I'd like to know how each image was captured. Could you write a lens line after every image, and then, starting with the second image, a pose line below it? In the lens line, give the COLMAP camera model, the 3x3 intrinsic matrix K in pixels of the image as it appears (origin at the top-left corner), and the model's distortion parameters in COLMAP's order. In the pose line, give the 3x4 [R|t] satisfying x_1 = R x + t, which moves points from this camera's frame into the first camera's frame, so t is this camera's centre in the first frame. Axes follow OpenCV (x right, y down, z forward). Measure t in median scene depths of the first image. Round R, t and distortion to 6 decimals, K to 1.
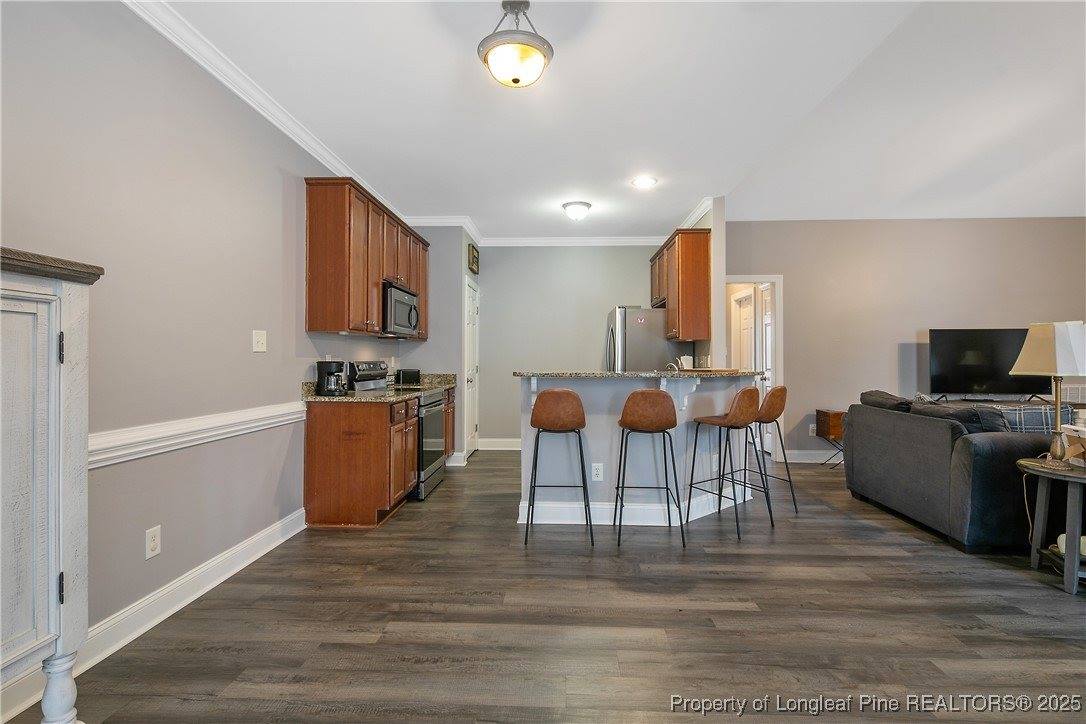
lens RADIAL K [[528.9, 0, 536.7], [0, 528.9, 354.2], [0, 0, 1]] dist [0.002326, -0.004529]
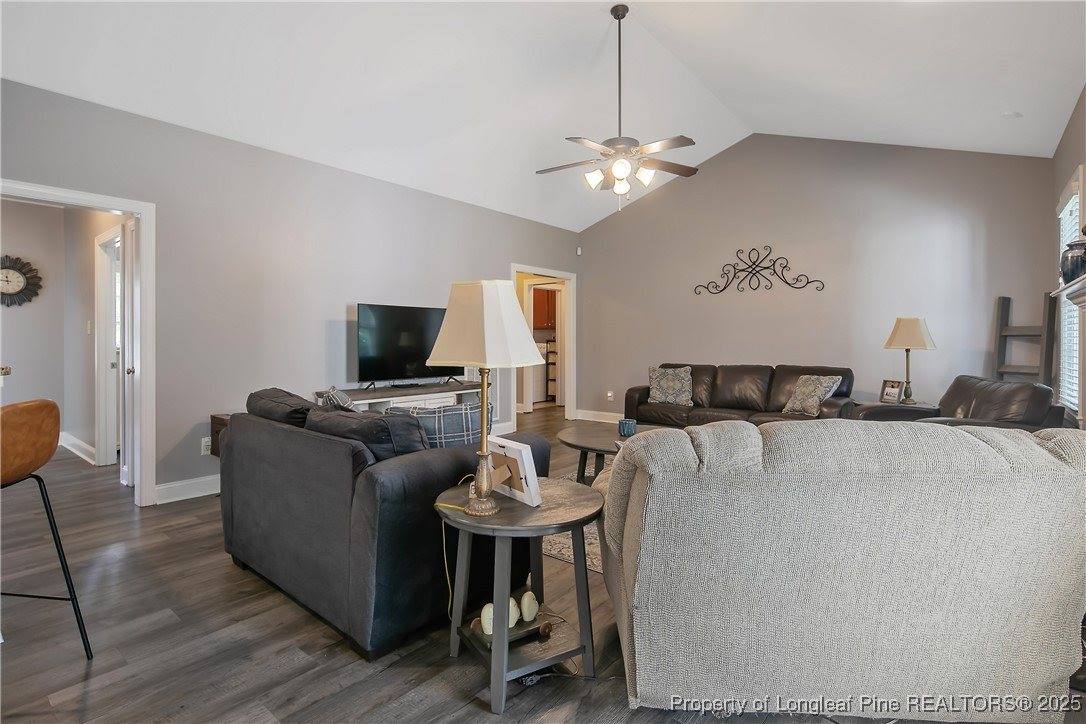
lens RADIAL K [[528.9, 0, 535.4], [0, 528.9, 339.2], [0, 0, 1]] dist [0.002326, -0.004529]
pose [[0.607383, 0.001367, 0.794408, 0.444275], [-0.008341, 0.999954, 0.004657, 0.003649], [-0.794365, -0.009455, 0.607367, 0.484040]]
